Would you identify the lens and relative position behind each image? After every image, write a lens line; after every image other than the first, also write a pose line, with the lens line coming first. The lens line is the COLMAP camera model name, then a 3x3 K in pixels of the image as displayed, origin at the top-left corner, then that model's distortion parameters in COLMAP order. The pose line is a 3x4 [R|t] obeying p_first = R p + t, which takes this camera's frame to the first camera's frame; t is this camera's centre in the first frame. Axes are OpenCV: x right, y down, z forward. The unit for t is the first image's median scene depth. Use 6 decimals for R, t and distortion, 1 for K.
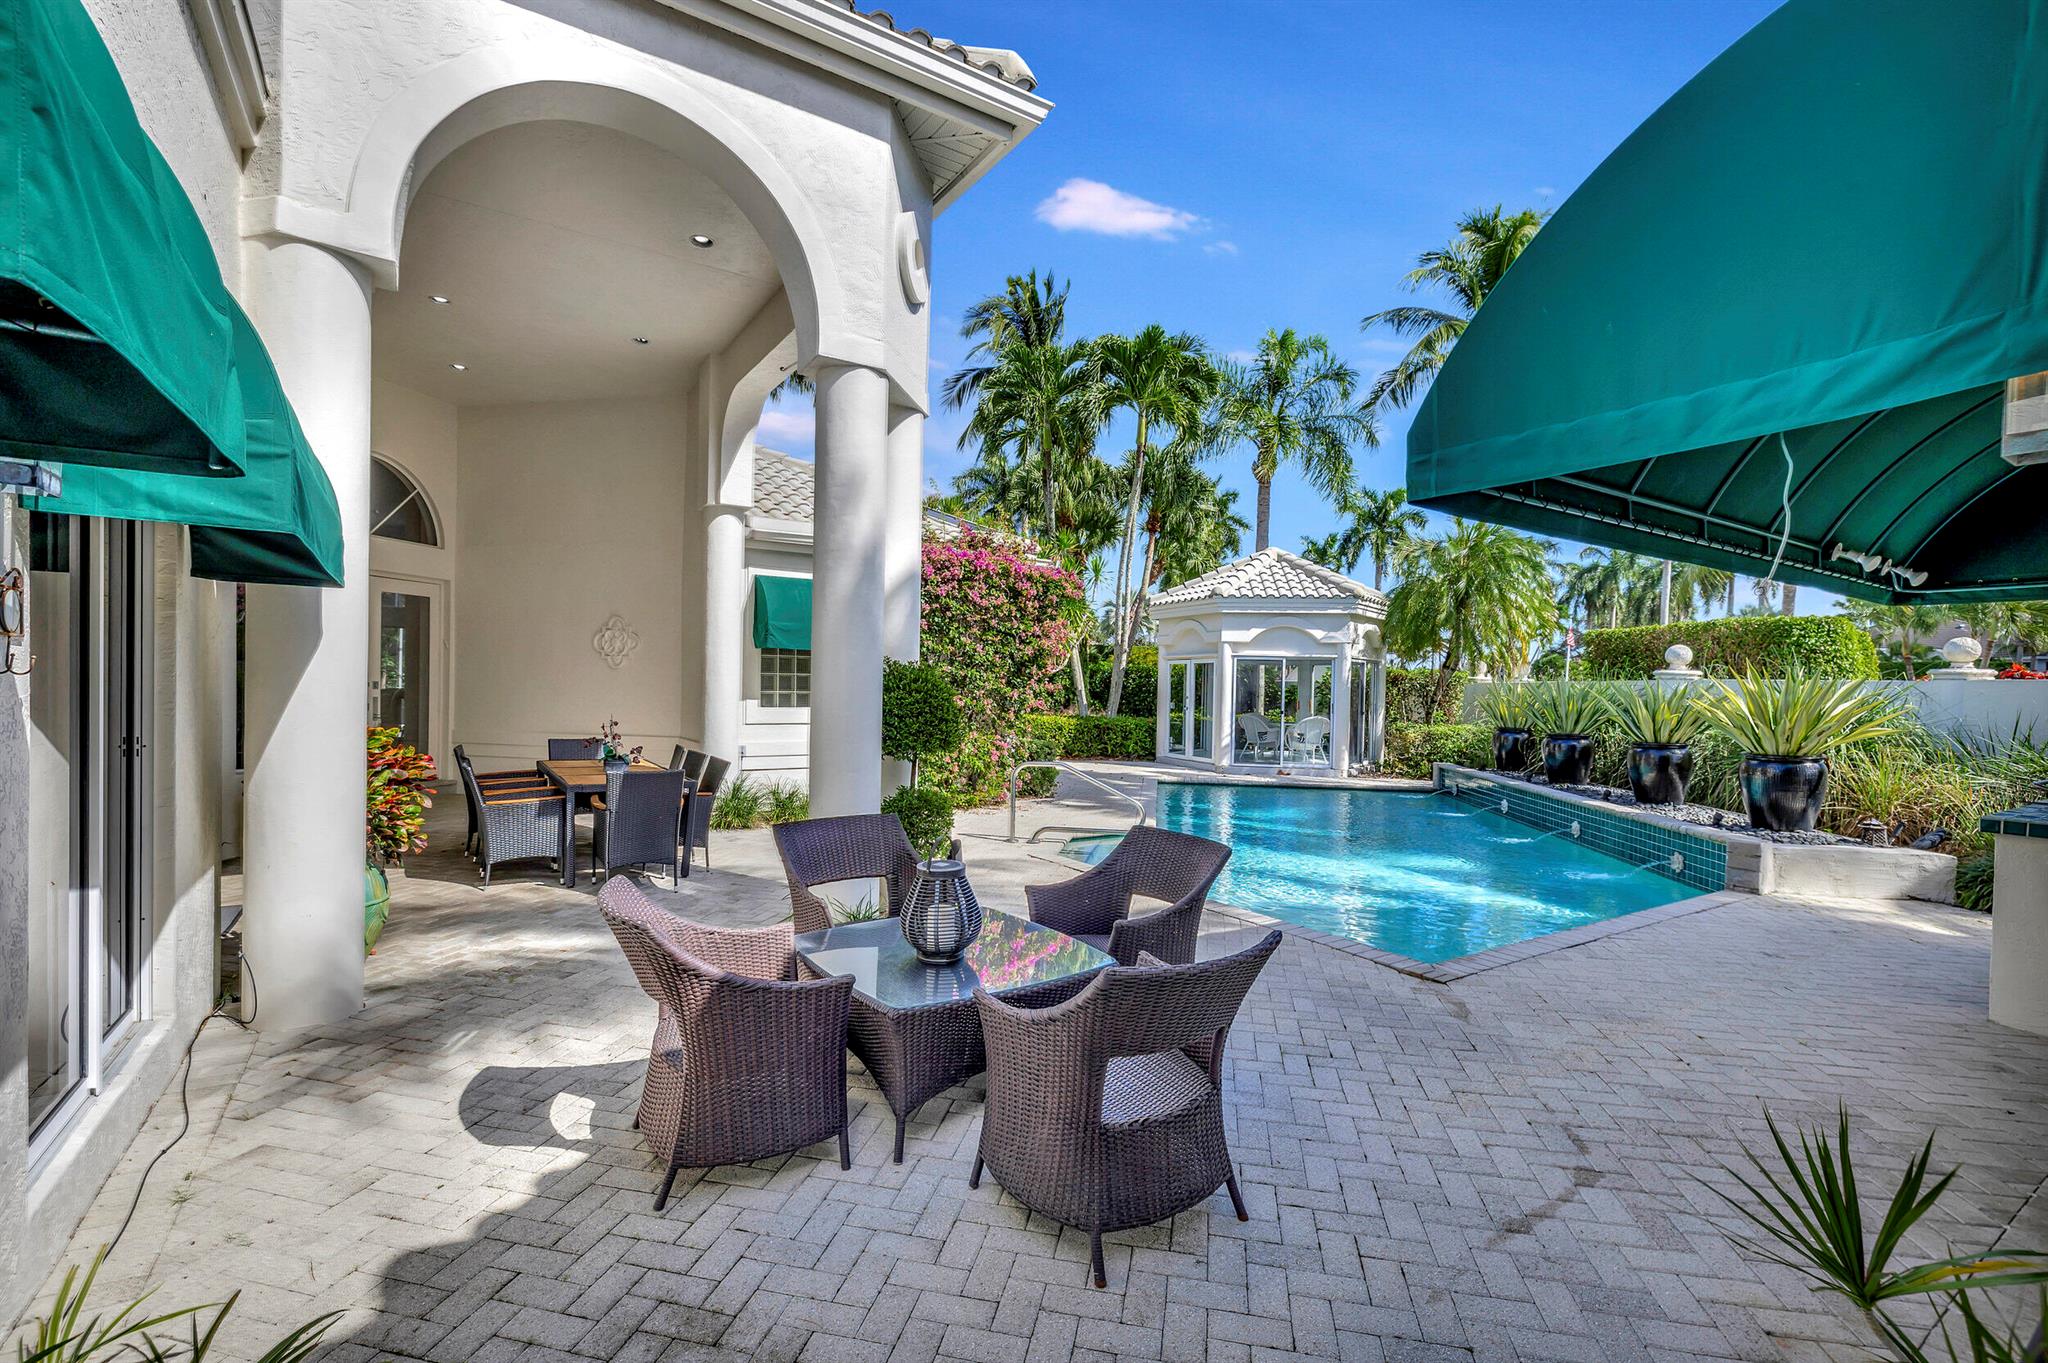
lens RADIAL K [[880.7, 0, 1030.4], [0, 880.7, 691.2], [0, 0, 1]] dist [0.000110, 0.000025]
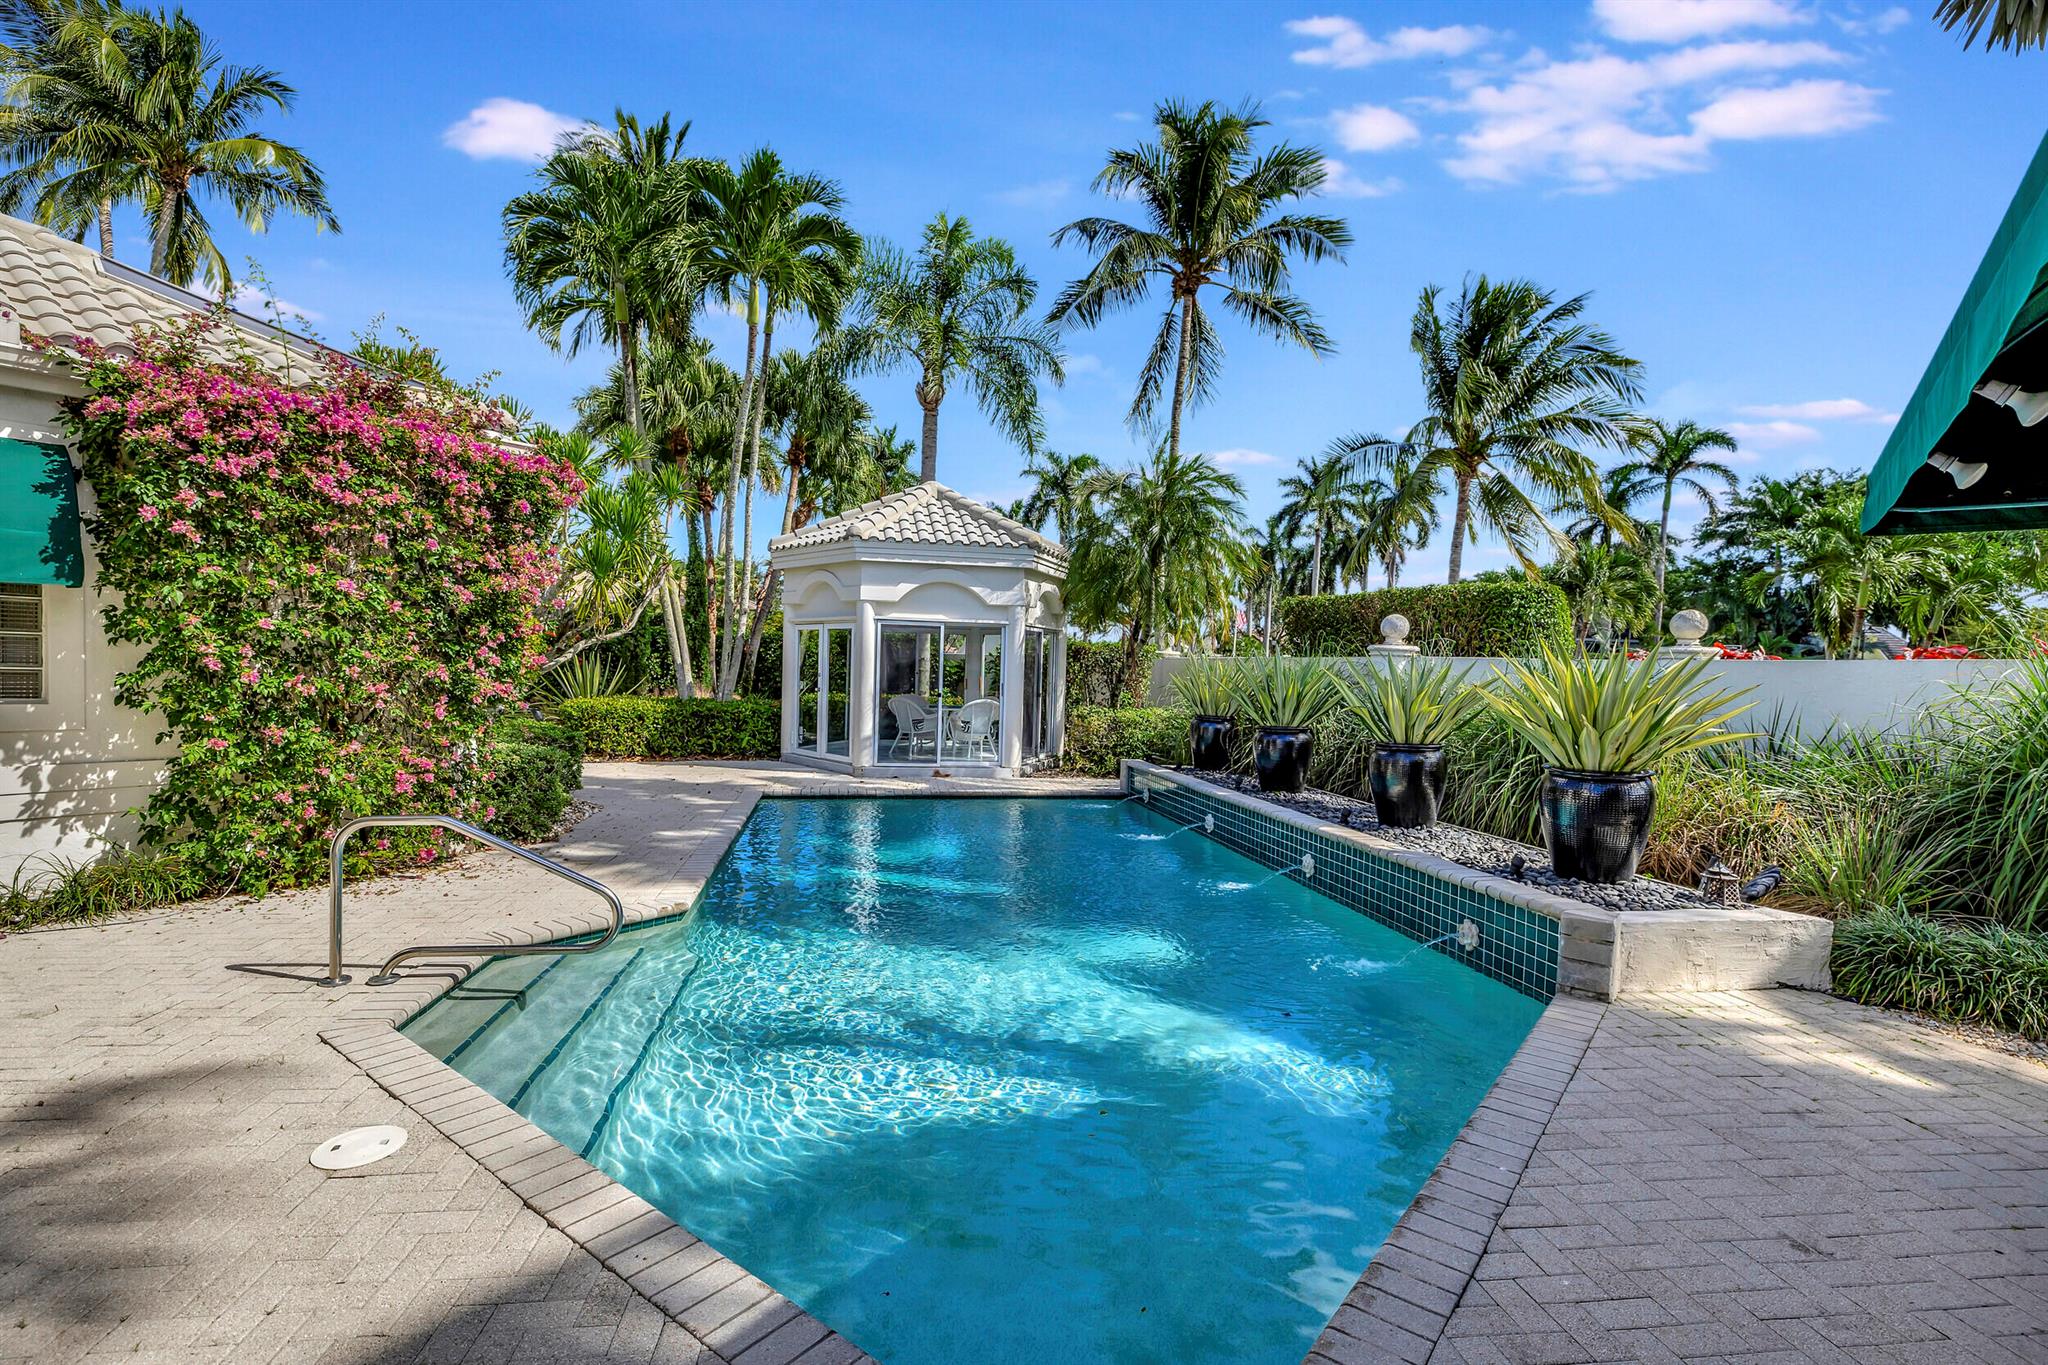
lens RADIAL K [[944.9, 0, 1023.8], [0, 944.9, 686.4], [0, 0, 1]] dist [0.000398, 0.000142]
pose [[0.944412, -0.002112, 0.328758, 0.085438], [-0.005869, 0.999712, 0.023282, -0.002734], [-0.328713, -0.023917, 0.944127, 0.202482]]
